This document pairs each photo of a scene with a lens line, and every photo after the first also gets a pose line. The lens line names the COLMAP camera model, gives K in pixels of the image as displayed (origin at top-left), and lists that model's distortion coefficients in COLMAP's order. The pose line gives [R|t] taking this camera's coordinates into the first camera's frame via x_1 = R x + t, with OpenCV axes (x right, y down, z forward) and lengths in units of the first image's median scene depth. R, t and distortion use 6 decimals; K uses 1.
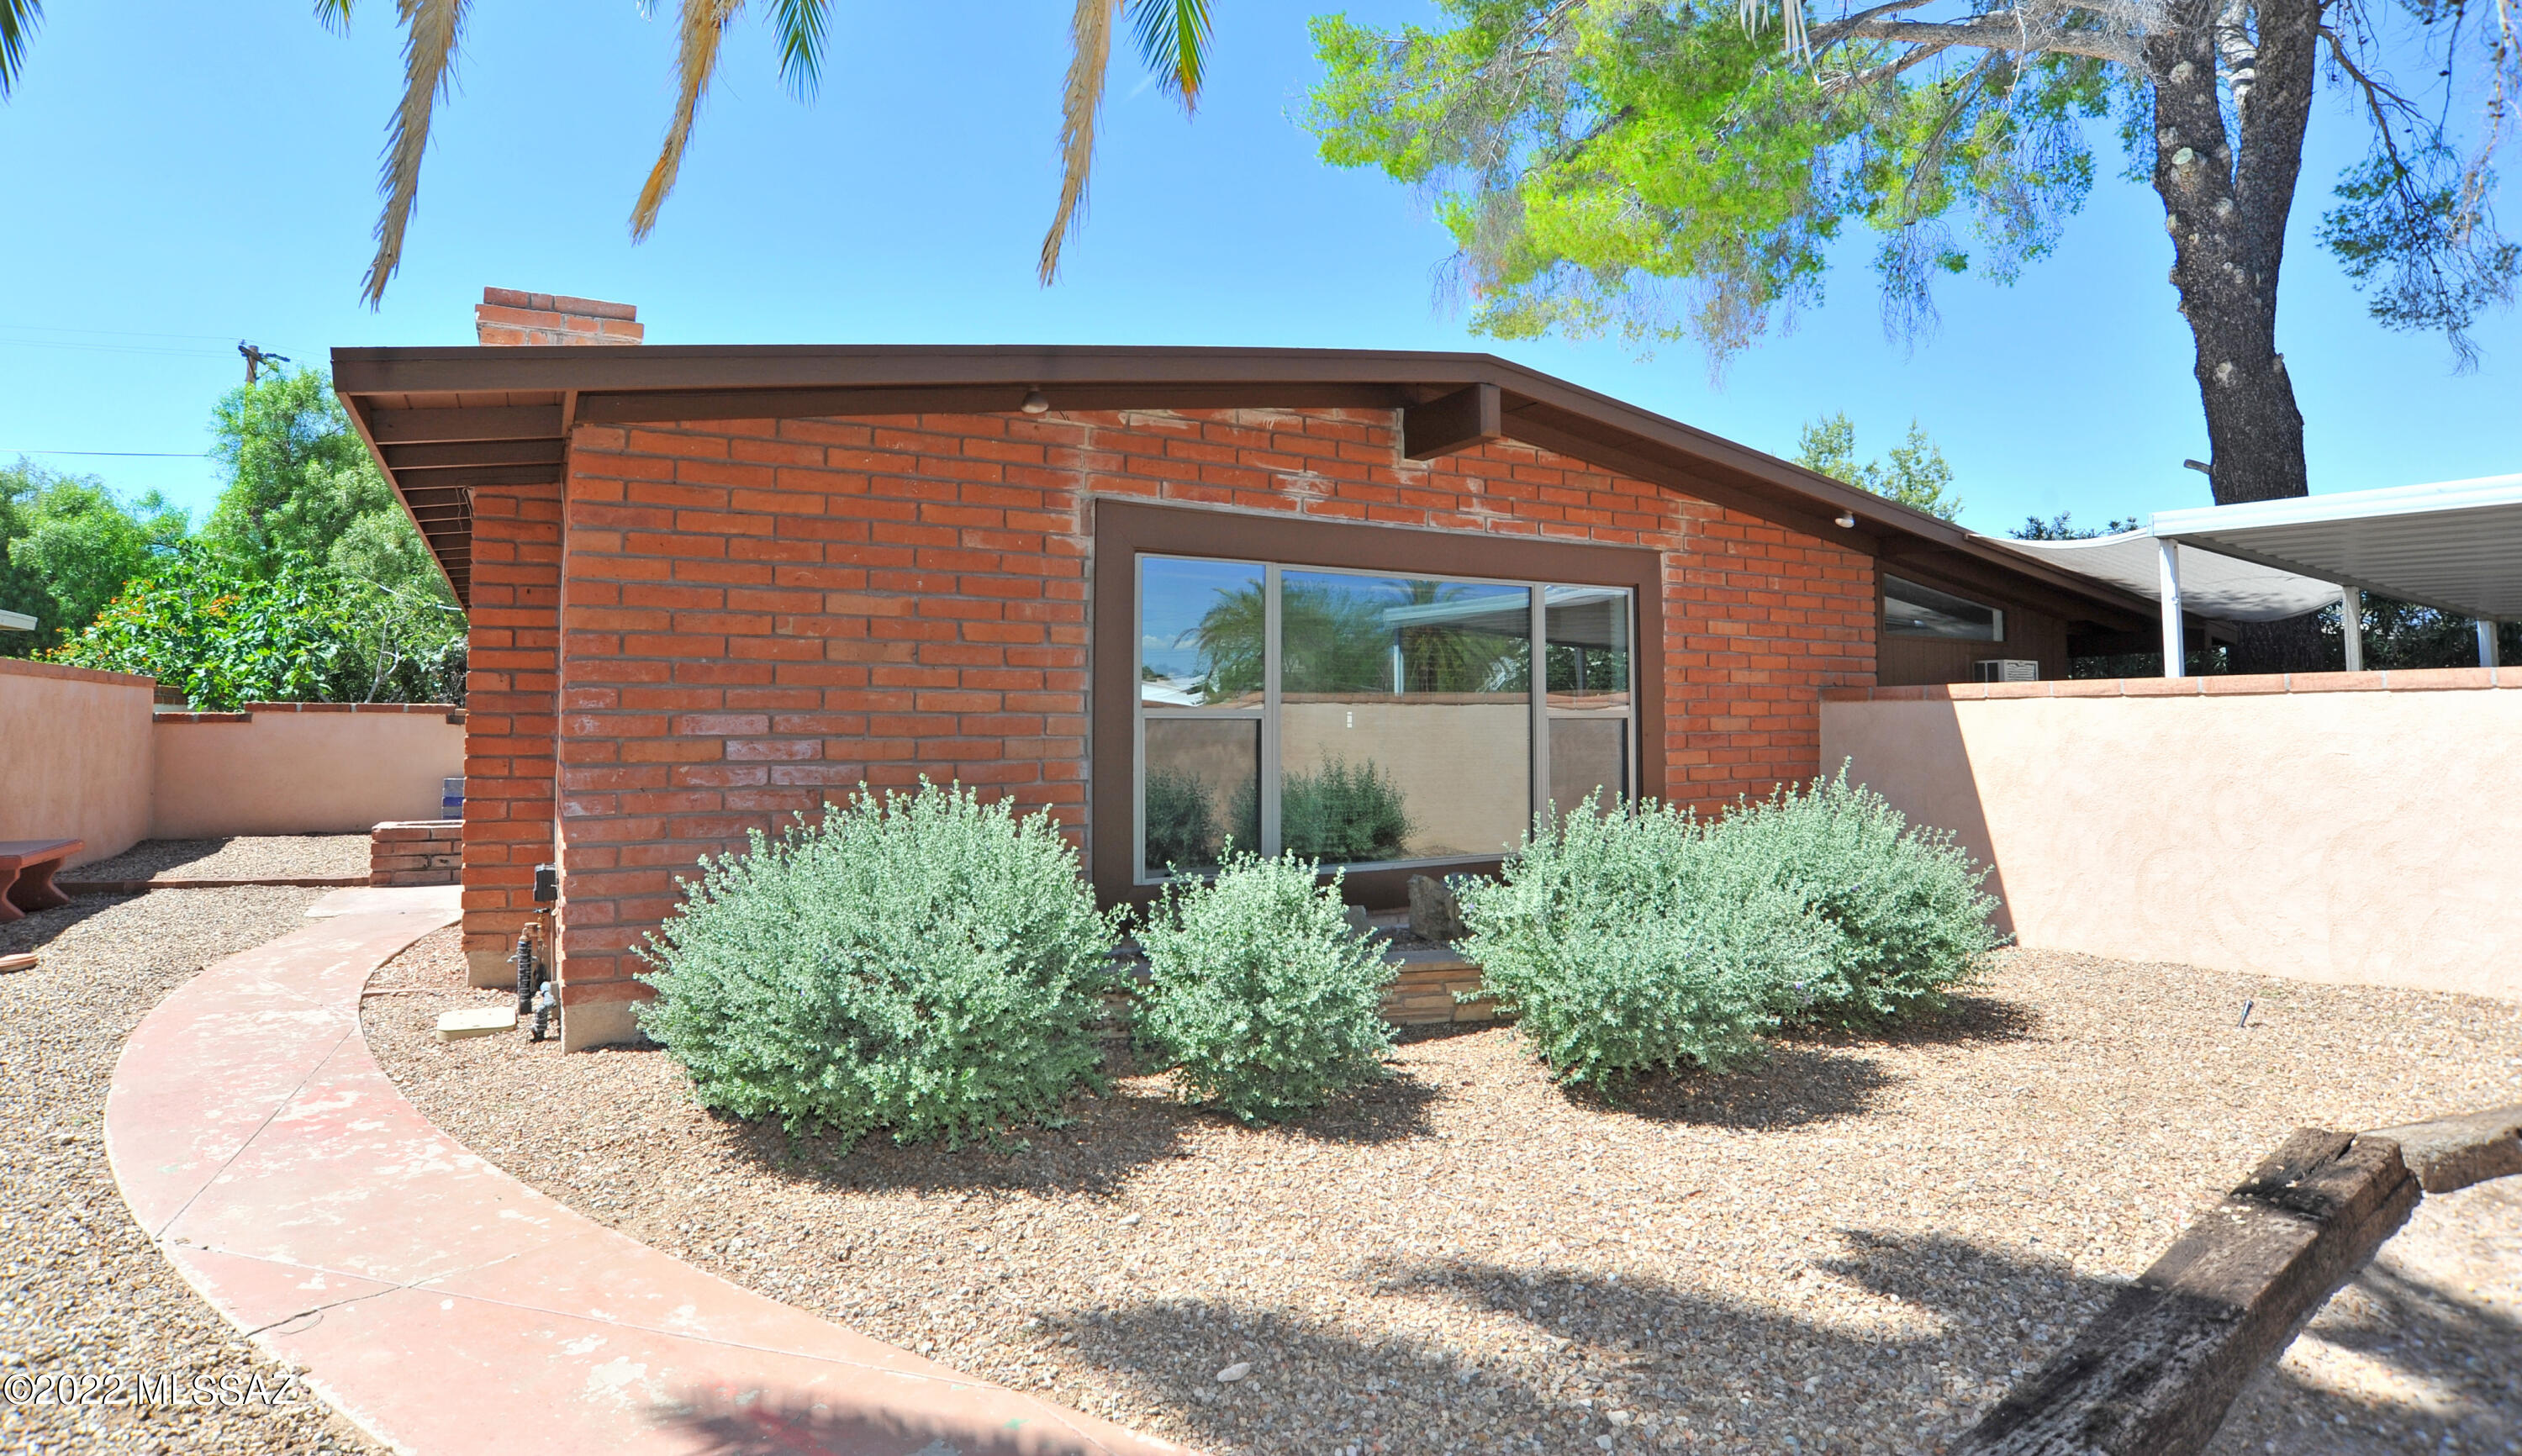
lens RADIAL K [[1283.6, 0, 1240.6], [0, 1283.6, 651.5], [0, 0, 1]] dist [-0.061490, 0.011295]
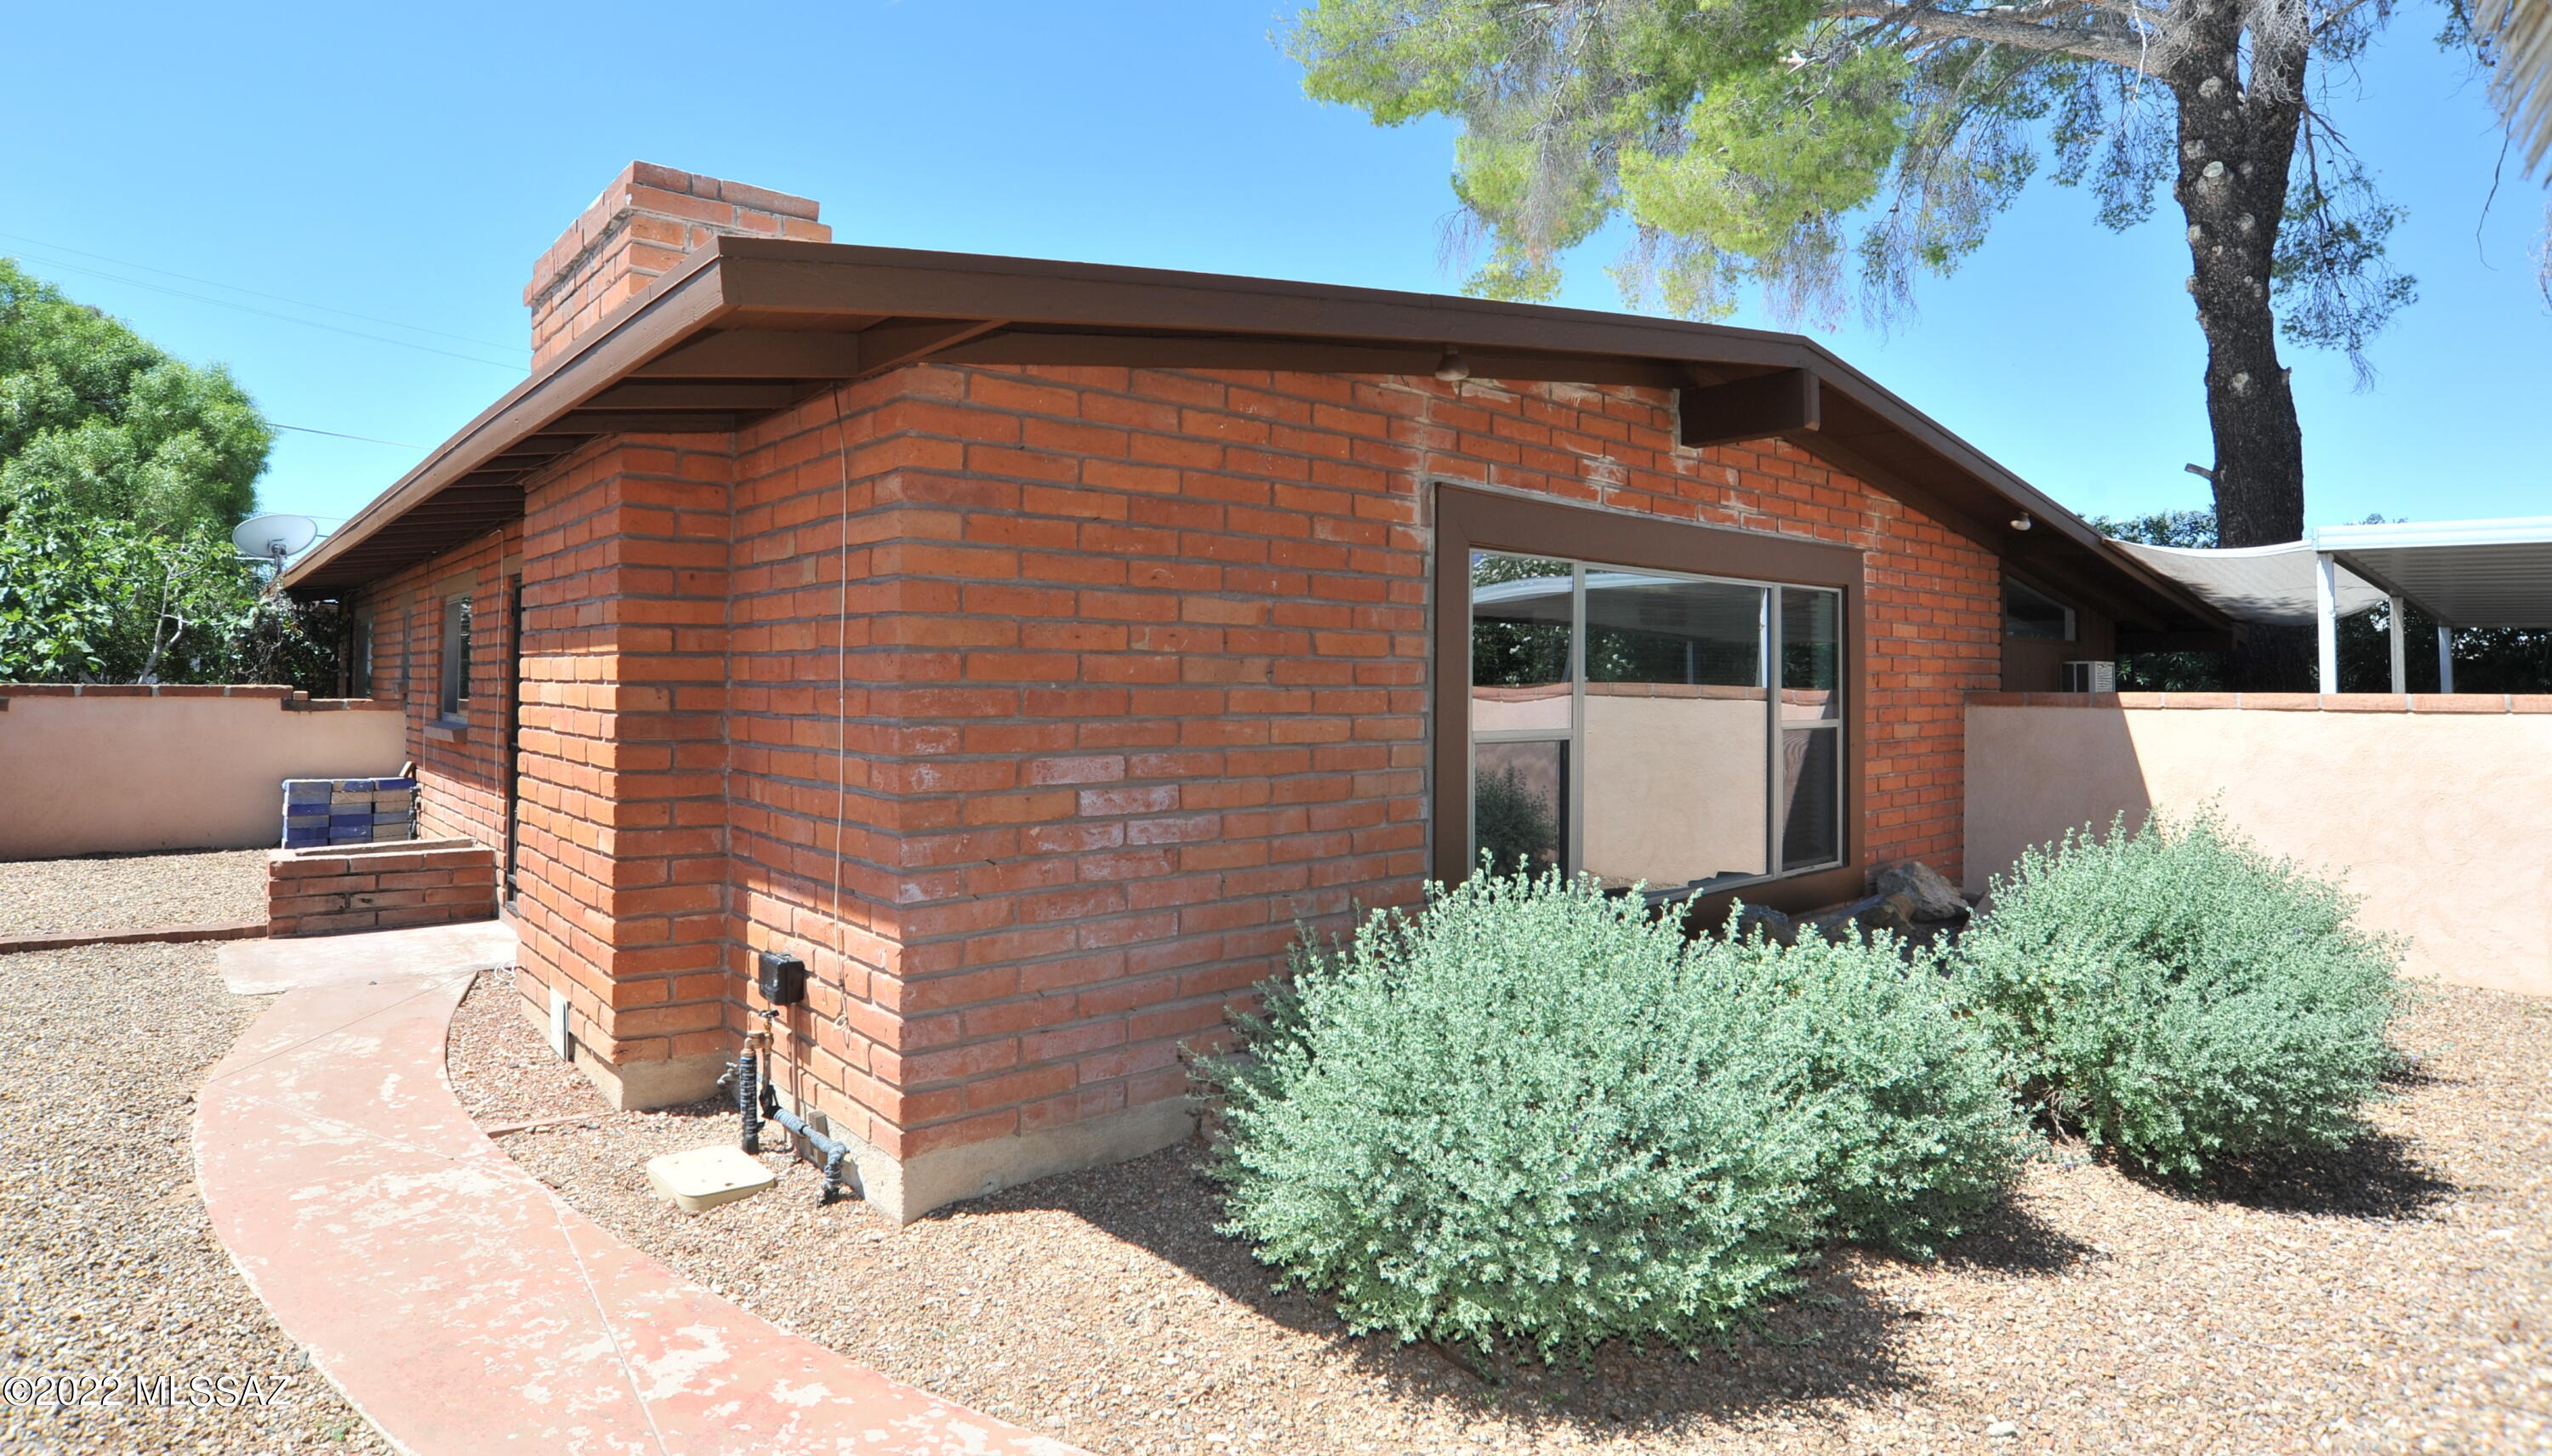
lens RADIAL K [[1320.6, 0, 1258.4], [0, 1320.6, 646.3], [0, 0, 1]] dist [-0.050382, 0.002118]
pose [[0.980192, 0.012138, 0.197677, -0.404262], [-0.018056, 0.999440, 0.028164, -0.035739], [-0.197225, -0.031176, 0.979862, 0.183291]]
